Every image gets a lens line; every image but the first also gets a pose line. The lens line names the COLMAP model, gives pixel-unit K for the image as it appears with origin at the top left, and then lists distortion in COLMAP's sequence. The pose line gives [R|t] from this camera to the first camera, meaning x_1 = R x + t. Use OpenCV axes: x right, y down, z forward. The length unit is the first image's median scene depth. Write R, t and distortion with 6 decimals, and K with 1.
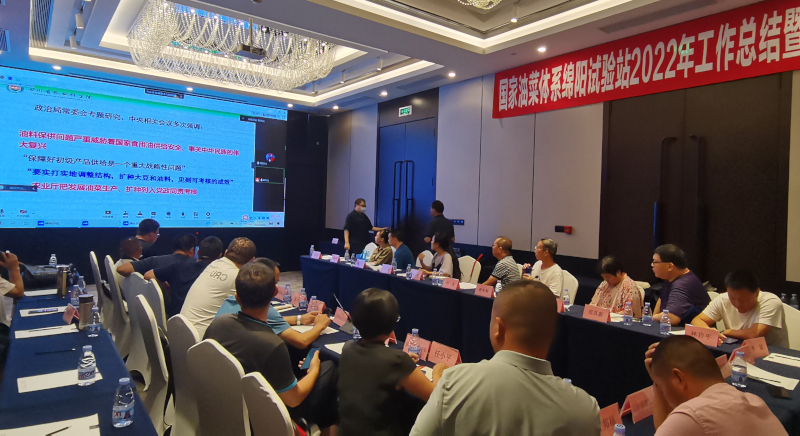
lens RADIAL K [[490.0, 0, 400.0], [0, 490.0, 218.0], [0, 0, 1]] dist [-0.000907, -0.001209]
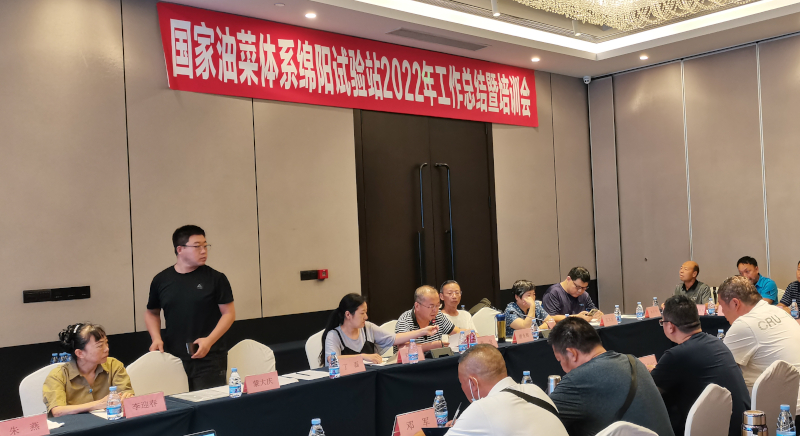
lens RADIAL K [[752.9, 0, 399.6], [0, 752.9, 235.8], [0, 0, 1]] dist [0.011876, 0.004275]
pose [[-0.081309, -0.012061, 0.996616, -0.812938], [0.075218, 0.997001, 0.018202, -0.046985], [-0.993847, 0.076444, -0.080158, 1.037175]]
